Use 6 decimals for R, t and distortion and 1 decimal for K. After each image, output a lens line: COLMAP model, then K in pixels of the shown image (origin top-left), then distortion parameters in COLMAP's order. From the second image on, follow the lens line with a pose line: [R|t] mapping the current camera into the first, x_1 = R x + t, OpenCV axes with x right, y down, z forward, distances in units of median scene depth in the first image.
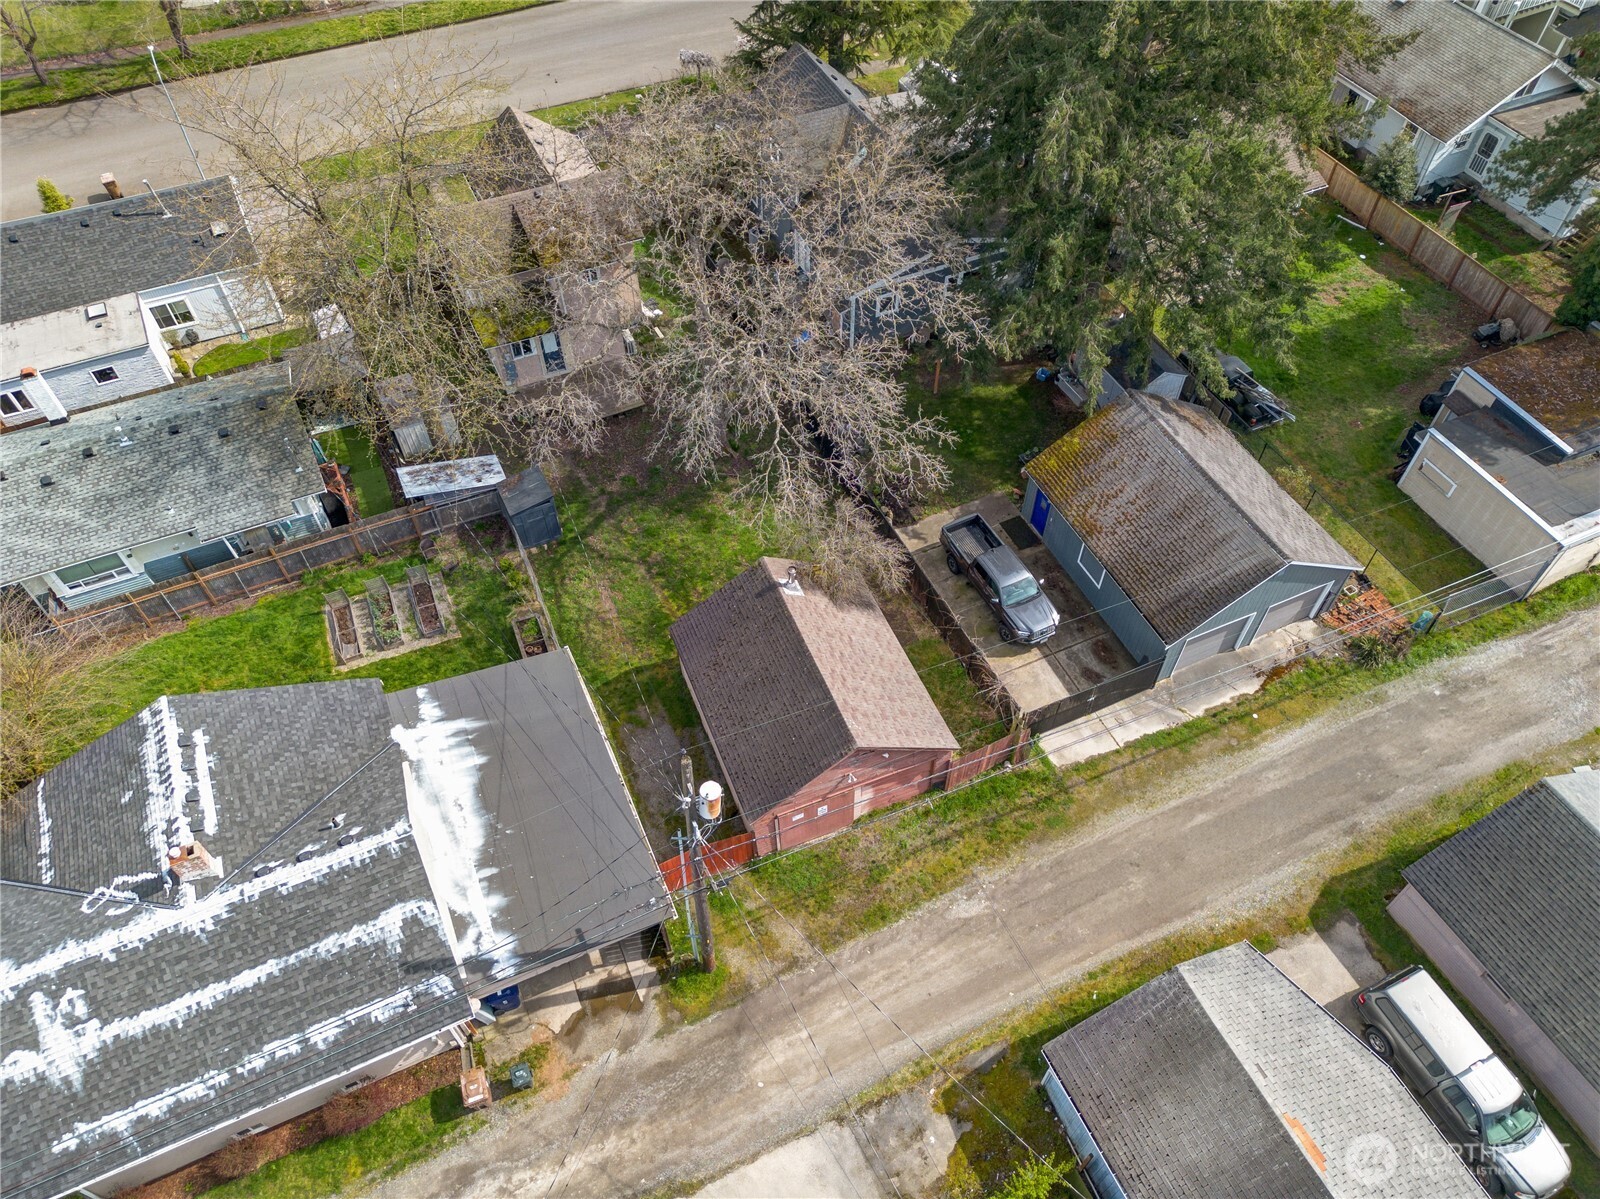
lens RADIAL K [[1127.9, 0, 797.4], [0, 1127.9, 593.6], [0, 0, 1]] dist [0.068967, -0.048813]
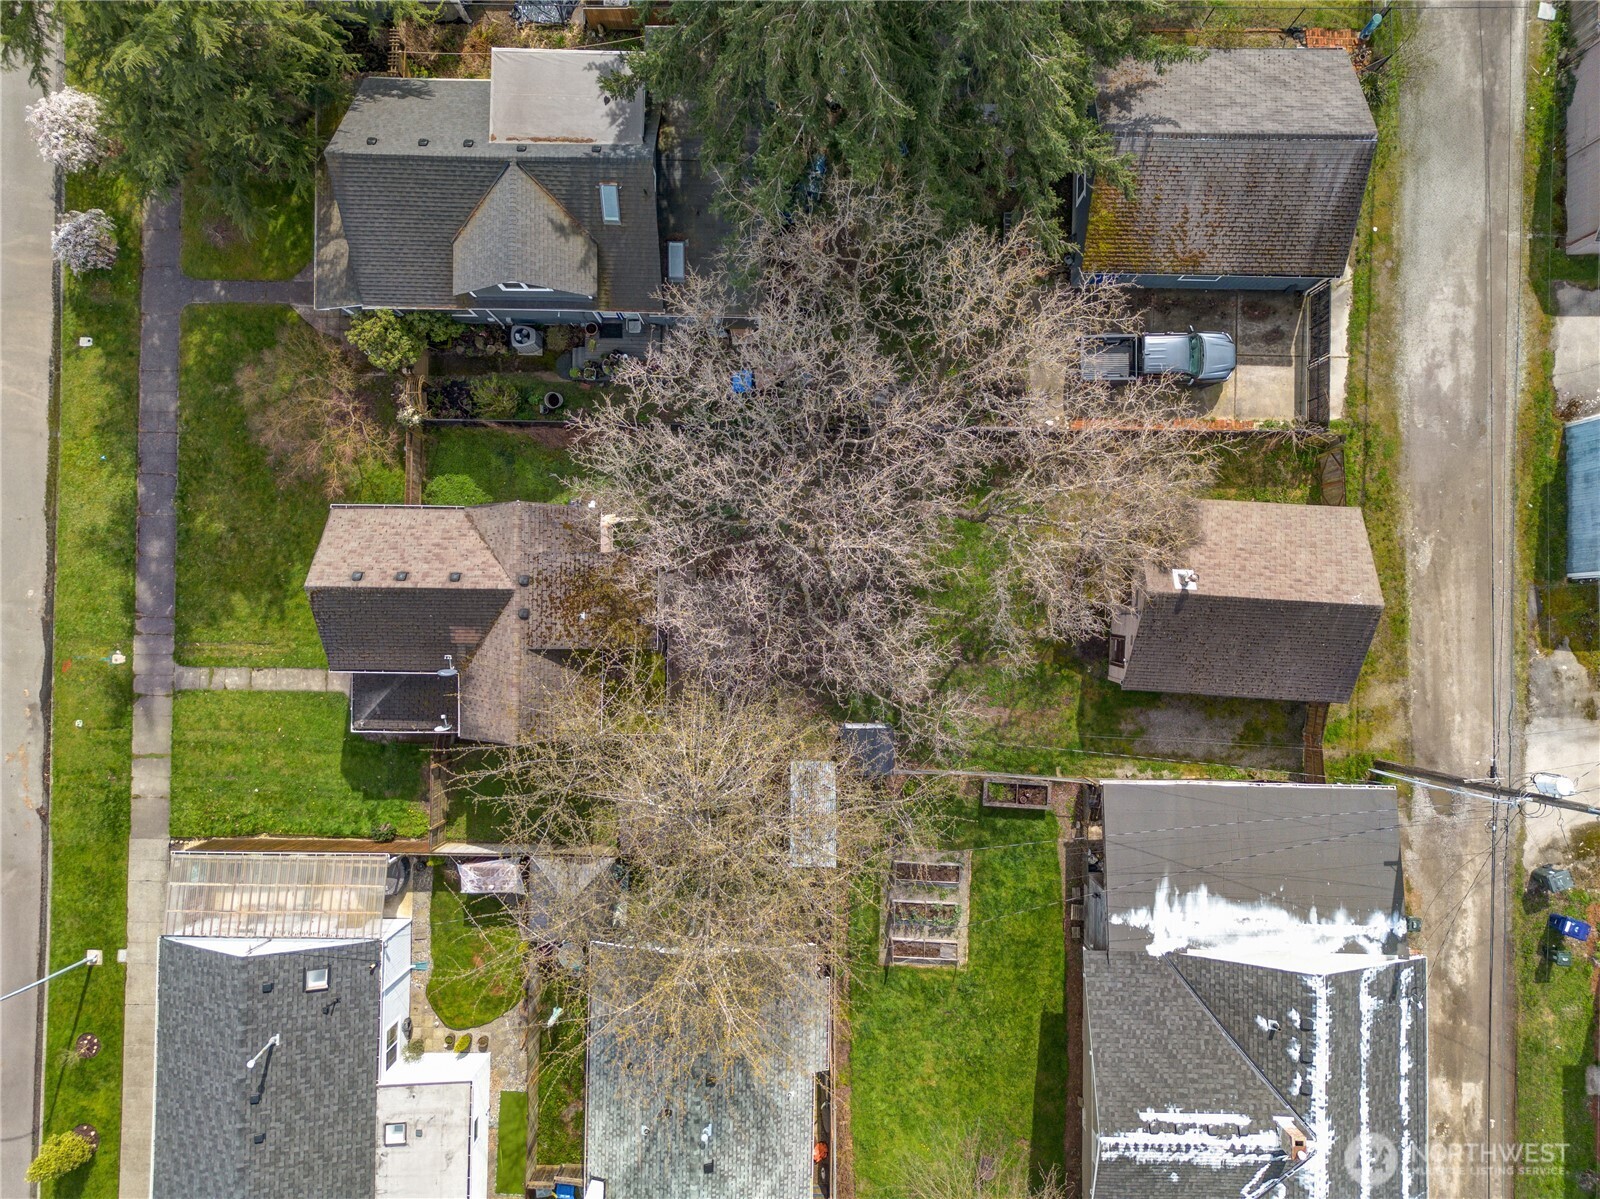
lens RADIAL K [[1127.9, 0, 797.4], [0, 1127.9, 593.6], [0, 0, 1]] dist [0.068967, -0.048813]
pose [[0.428854, -0.903194, 0.018038, -0.221425], [0.706026, 0.347558, 0.617034, -1.053267], [-0.563571, -0.251882, 0.786730, 0.427554]]
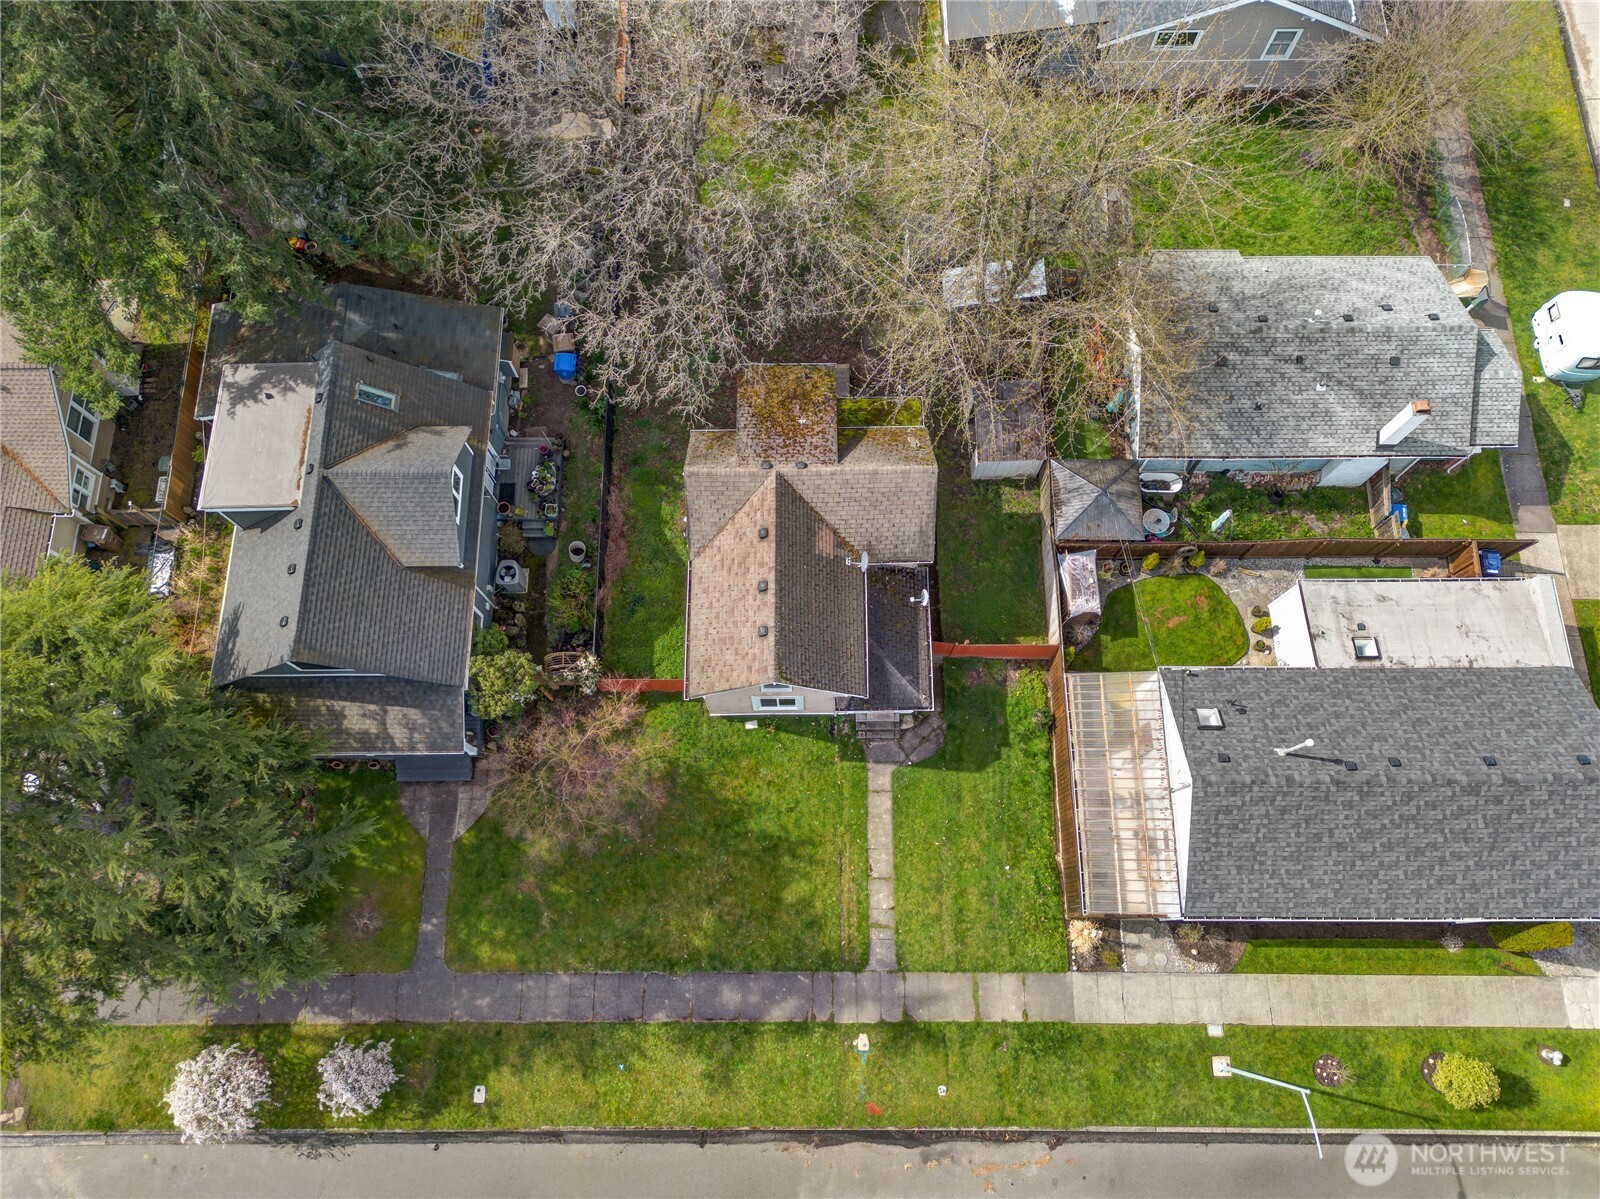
lens RADIAL K [[1127.9, 0, 797.4], [0, 1127.9, 593.6], [0, 0, 1]] dist [0.068967, -0.048813]
pose [[-0.909198, -0.392969, 0.137600, -0.539915], [0.330494, -0.480129, 0.812557, -1.491623], [-0.253244, 0.784252, 0.566407, 0.968843]]
